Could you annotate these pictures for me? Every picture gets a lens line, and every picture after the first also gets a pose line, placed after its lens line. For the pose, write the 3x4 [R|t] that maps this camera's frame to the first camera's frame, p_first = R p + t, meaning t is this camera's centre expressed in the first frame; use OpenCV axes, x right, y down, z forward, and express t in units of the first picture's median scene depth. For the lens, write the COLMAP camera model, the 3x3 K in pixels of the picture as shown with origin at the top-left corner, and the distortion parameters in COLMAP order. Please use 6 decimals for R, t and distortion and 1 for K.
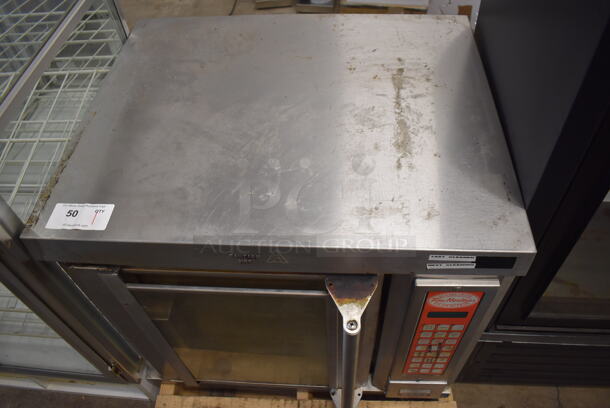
lens RADIAL K [[476.5, 0, 305.0], [0, 476.5, 204.0], [0, 0, 1]] dist [-0.087840, 0.002743]
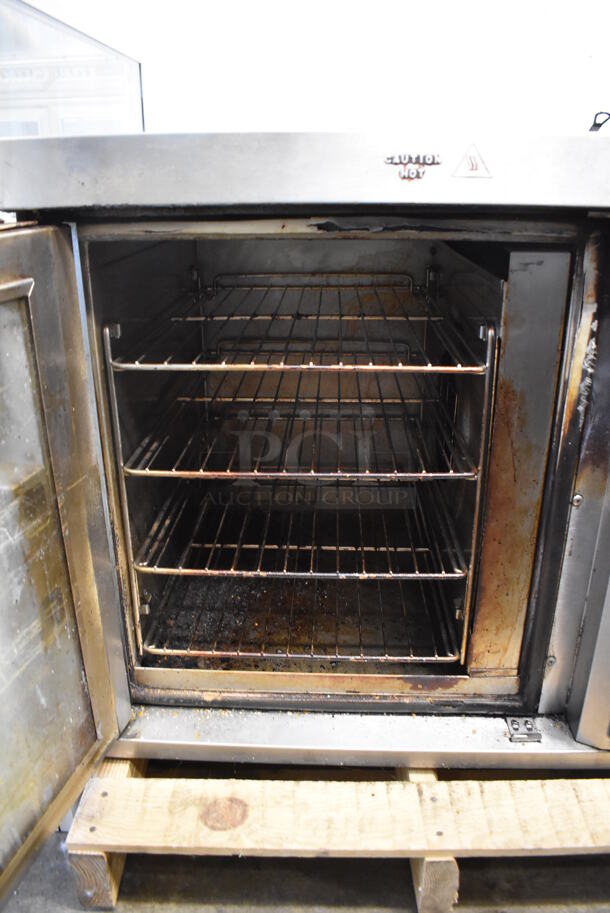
lens RADIAL K [[705.0, 0, 305.0], [0, 705.0, 456.5], [0, 0, 1]] dist [-0.101304, 0.013043]
pose [[0.998493, 0.040052, 0.037513, -0.209957], [-0.016629, 0.872290, -0.488707, 0.622316], [-0.052296, 0.487346, 0.871641, 0.388773]]
